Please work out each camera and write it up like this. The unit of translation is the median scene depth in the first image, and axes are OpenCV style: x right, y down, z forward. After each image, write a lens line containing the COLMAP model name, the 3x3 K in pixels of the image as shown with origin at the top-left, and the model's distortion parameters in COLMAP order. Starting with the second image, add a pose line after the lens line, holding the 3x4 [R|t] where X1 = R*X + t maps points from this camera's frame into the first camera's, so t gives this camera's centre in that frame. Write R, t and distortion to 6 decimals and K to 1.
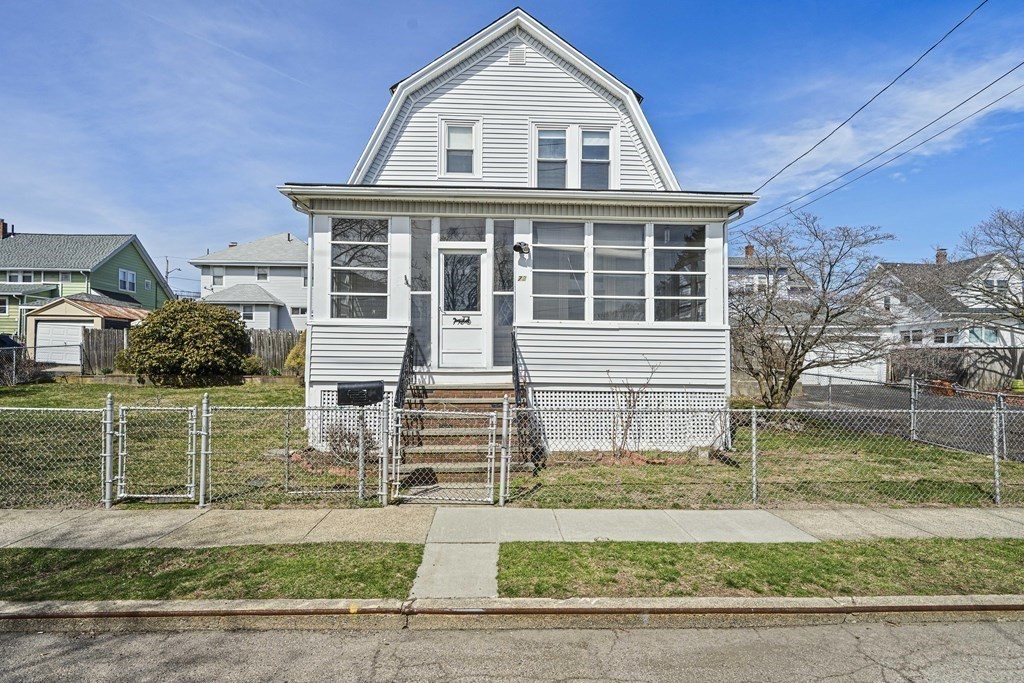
lens RADIAL K [[547.3, 0, 516.0], [0, 547.3, 355.1], [0, 0, 1]] dist [0.000030, 0.000551]
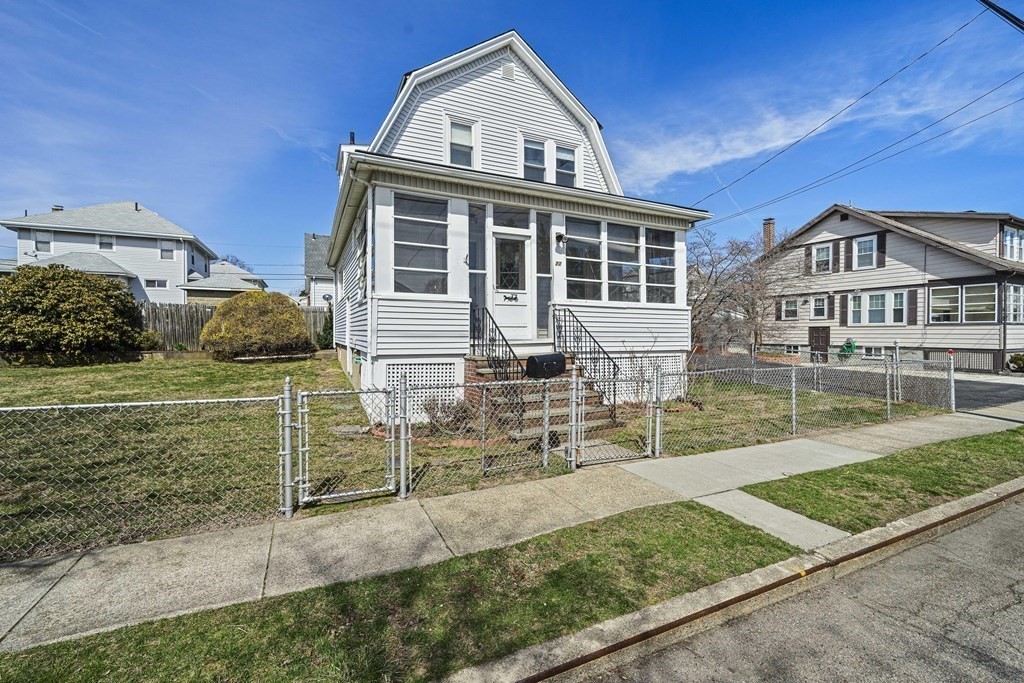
lens RADIAL K [[429.0, 0, 515.6], [0, 429.0, 336.7], [0, 0, 1]] dist [-0.002552, -0.000490]
pose [[0.920055, -0.008862, 0.391689, -0.437502], [0.001412, 0.999813, 0.019304, -0.000687], [-0.391787, -0.017208, 0.919895, 0.184049]]
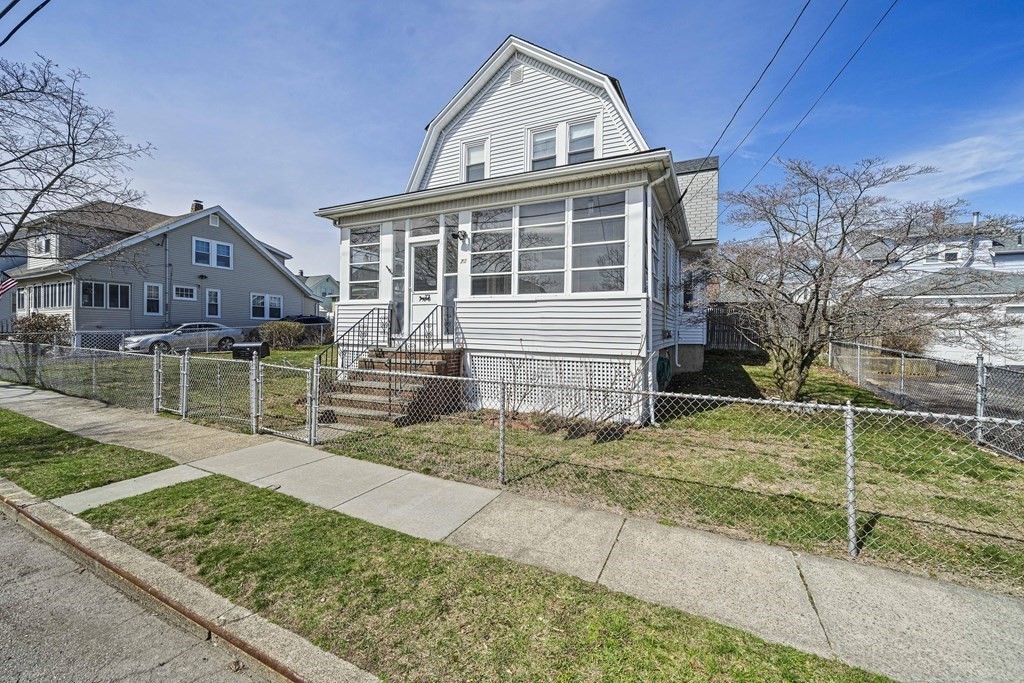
lens RADIAL K [[400.0, 0, 510.6], [0, 400.0, 333.8], [0, 0, 1]] dist [-0.007112, 0.000571]
pose [[0.879477, 0.006914, -0.475891, 0.517645], [-0.002940, 0.999954, 0.009095, 0.010044], [0.475932, -0.006600, 0.879457, 0.283057]]
